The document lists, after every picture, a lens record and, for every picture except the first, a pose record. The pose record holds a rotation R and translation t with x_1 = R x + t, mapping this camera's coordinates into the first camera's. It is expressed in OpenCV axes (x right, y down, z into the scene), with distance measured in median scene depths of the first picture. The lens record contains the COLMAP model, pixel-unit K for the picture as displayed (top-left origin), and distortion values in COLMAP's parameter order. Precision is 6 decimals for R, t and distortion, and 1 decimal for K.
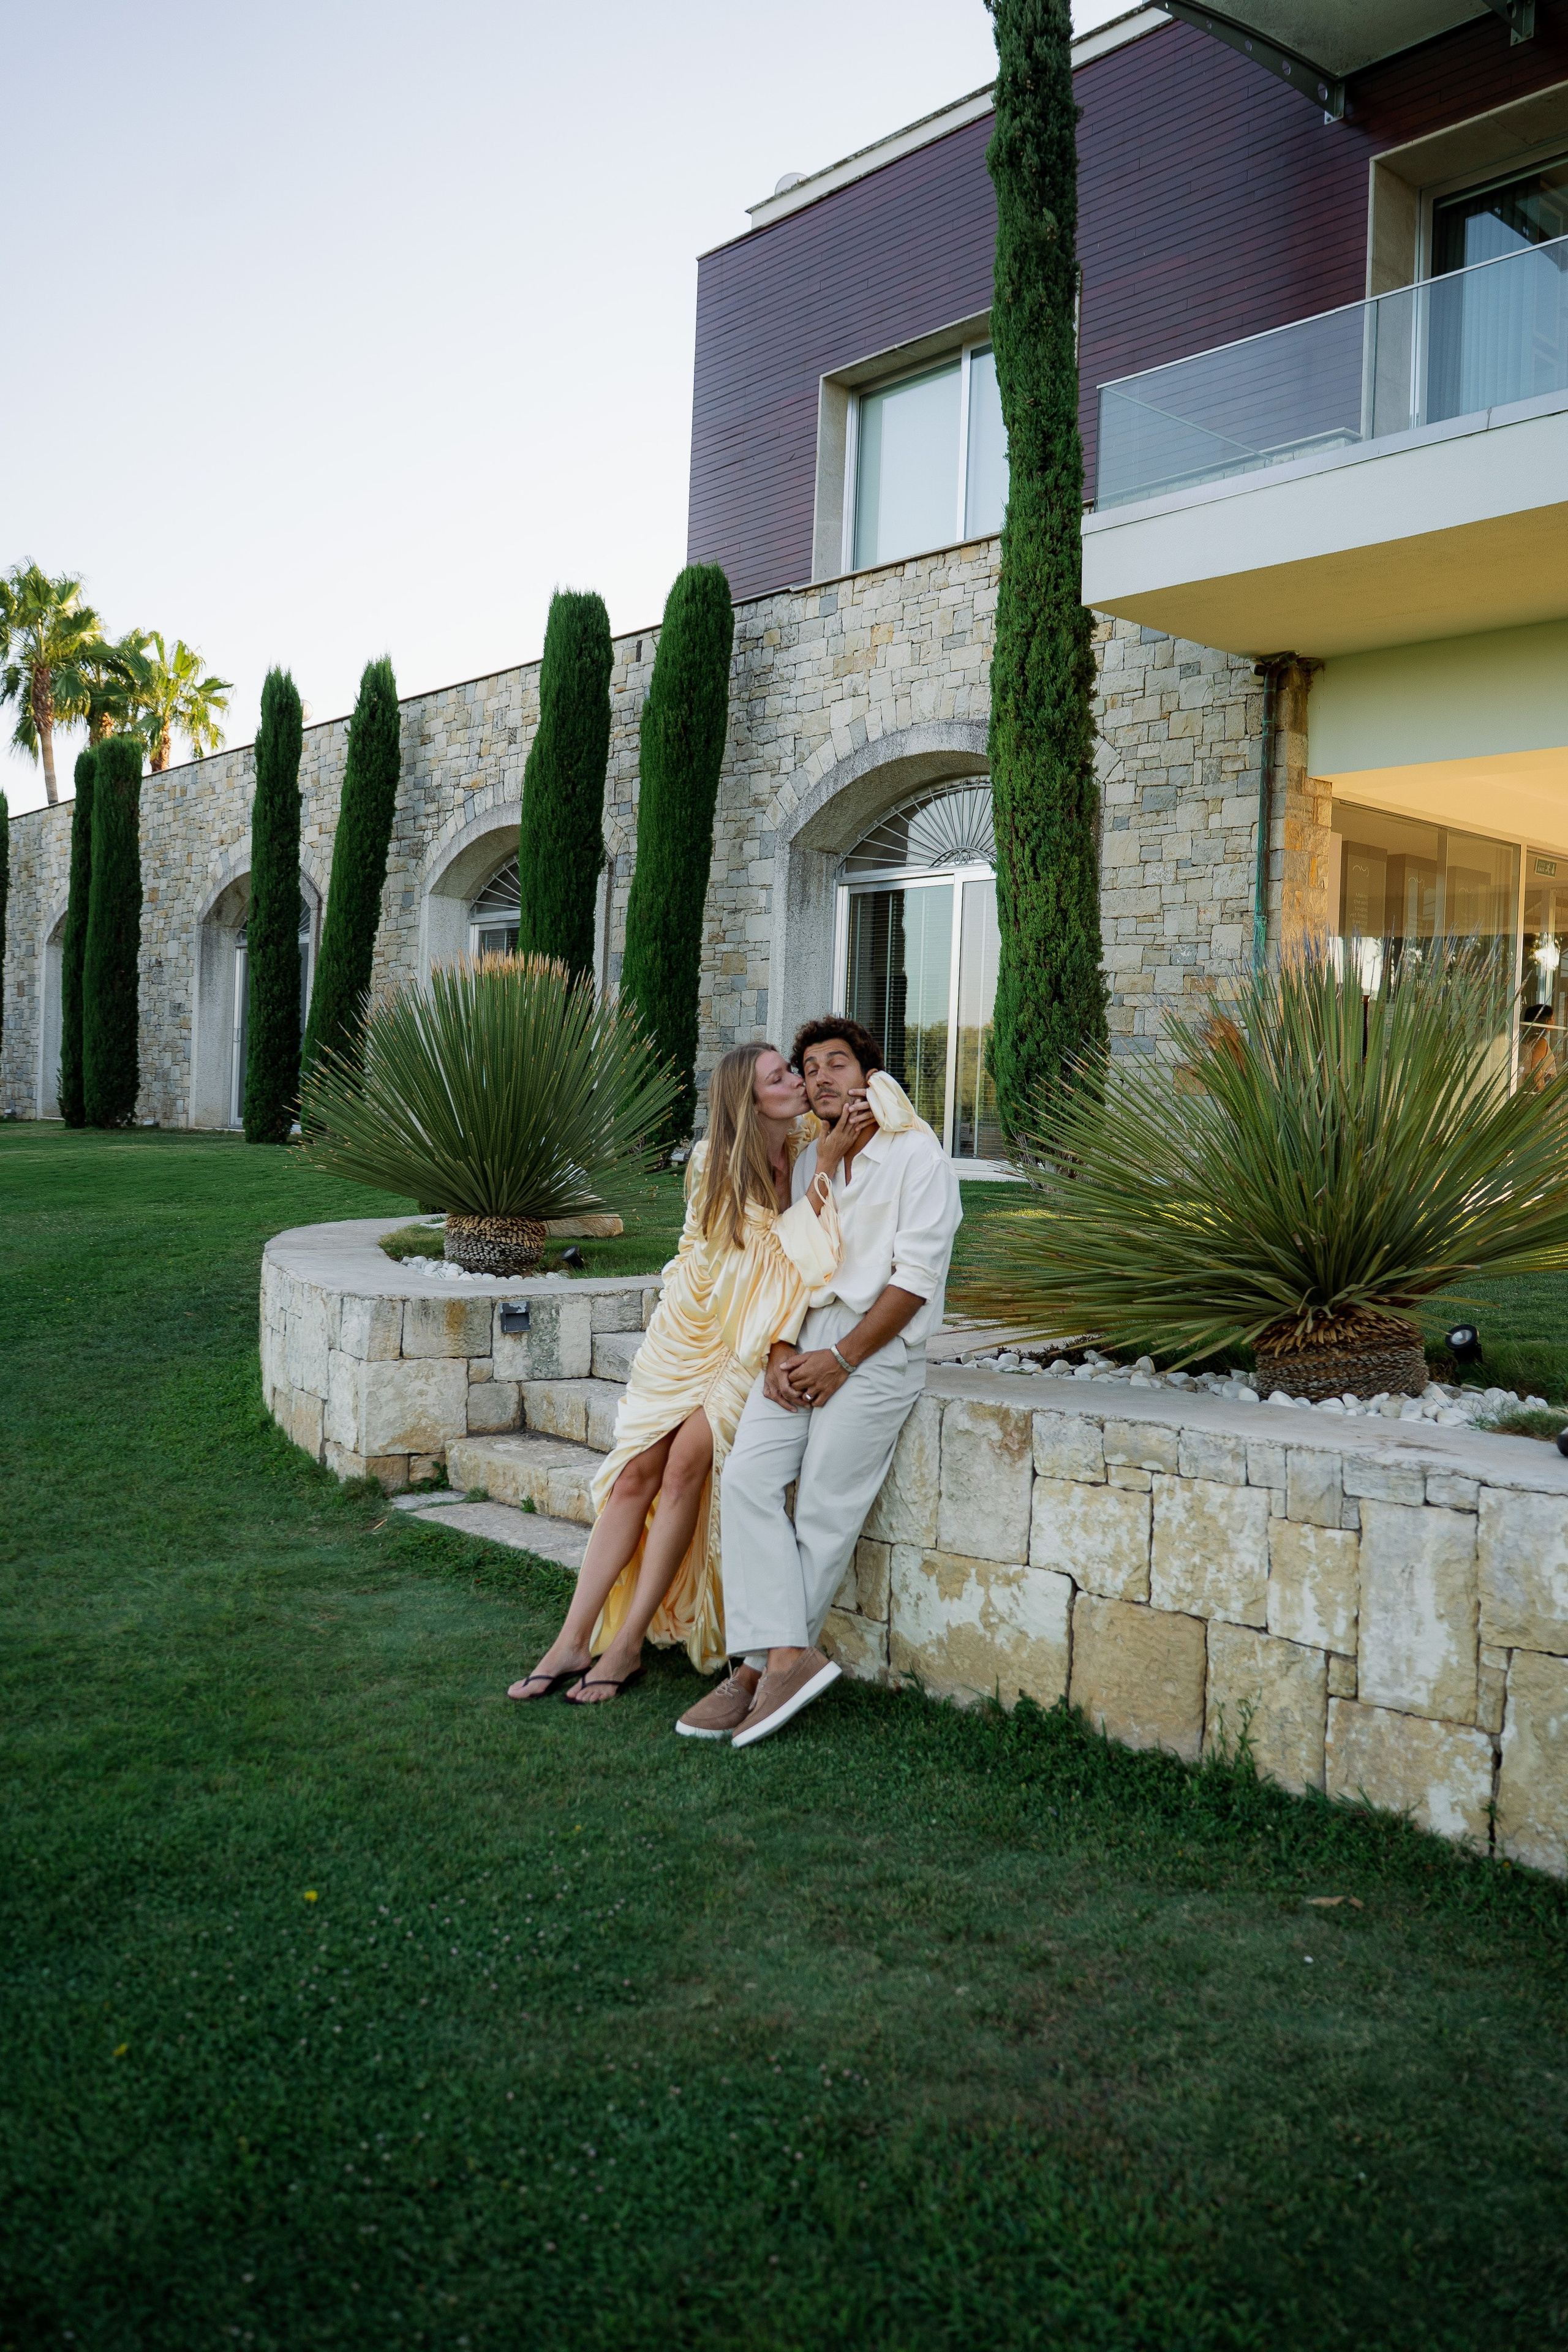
lens RADIAL K [[1941.1, 0, 719.0], [0, 1941.1, 1113.0], [0, 0, 1]] dist [-0.006745, -0.006269]
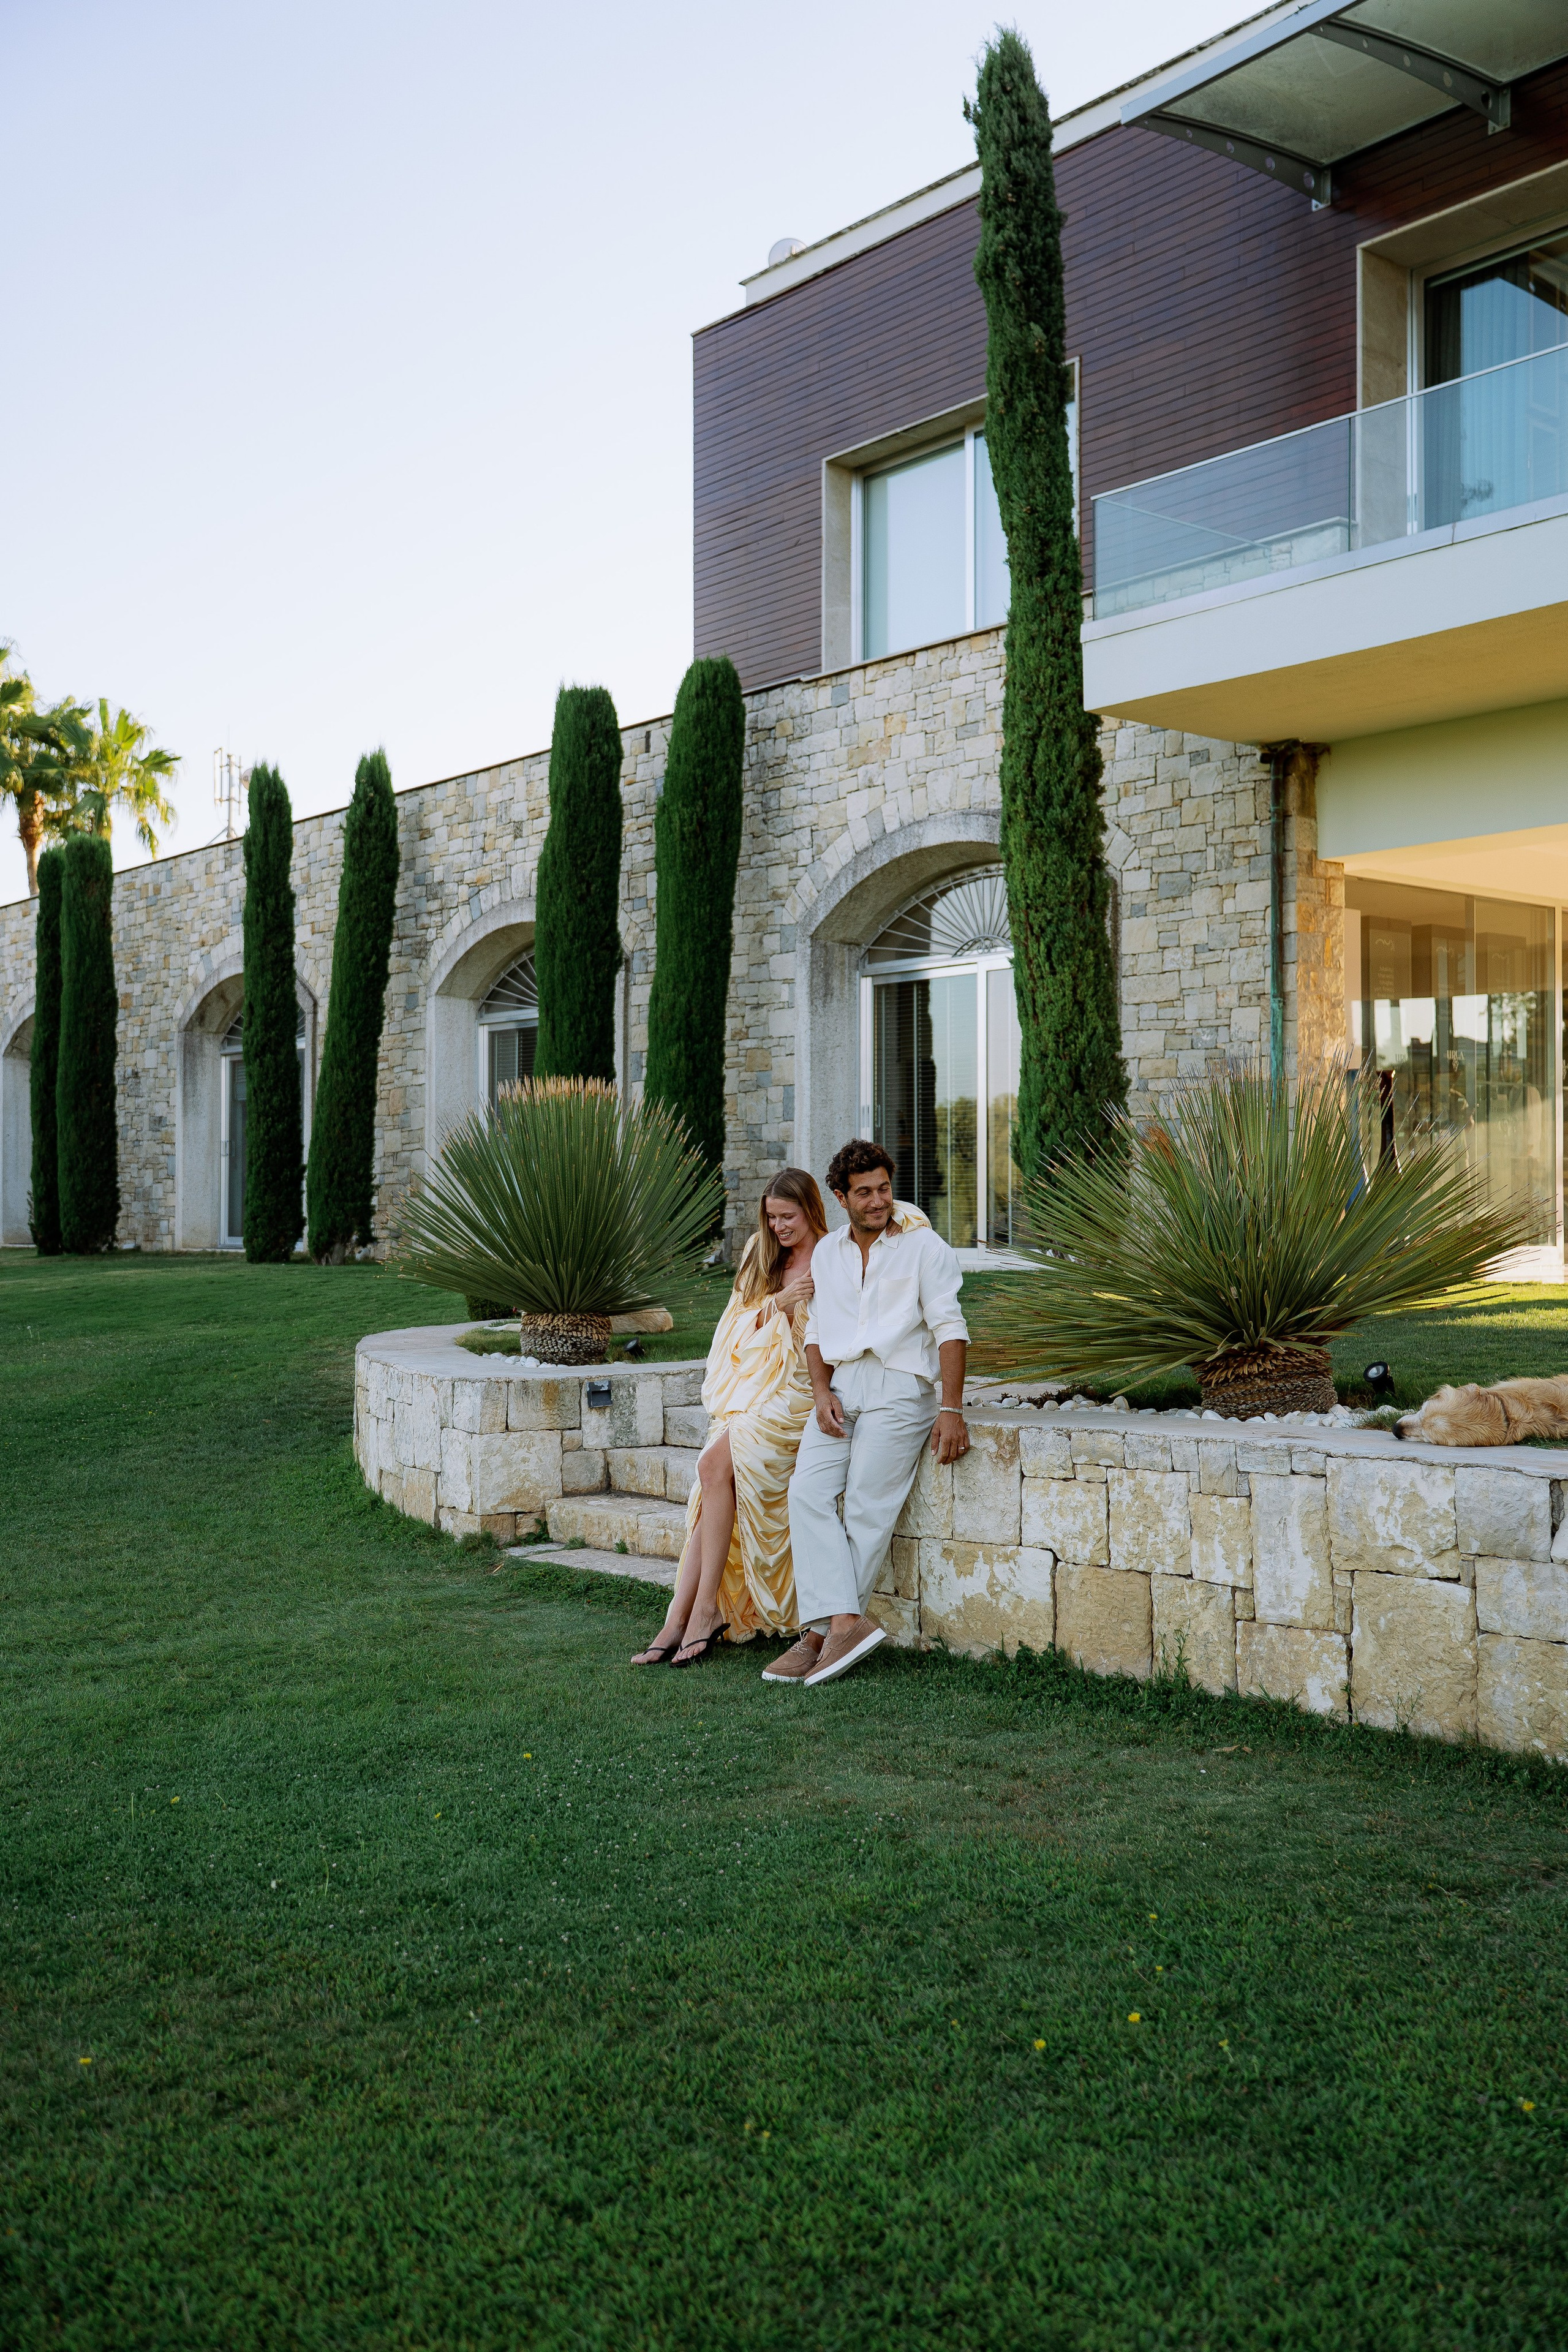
lens RADIAL K [[2218.3, 0, 784.0], [0, 2218.3, 1176.0], [0, 0, 1]] dist [0.006399, 0.008013]
pose [[0.999018, -0.038510, 0.021918, -0.007289], [0.038845, 0.999132, -0.015068, -0.000913], [-0.021318, 0.015905, 0.999646, -0.143368]]
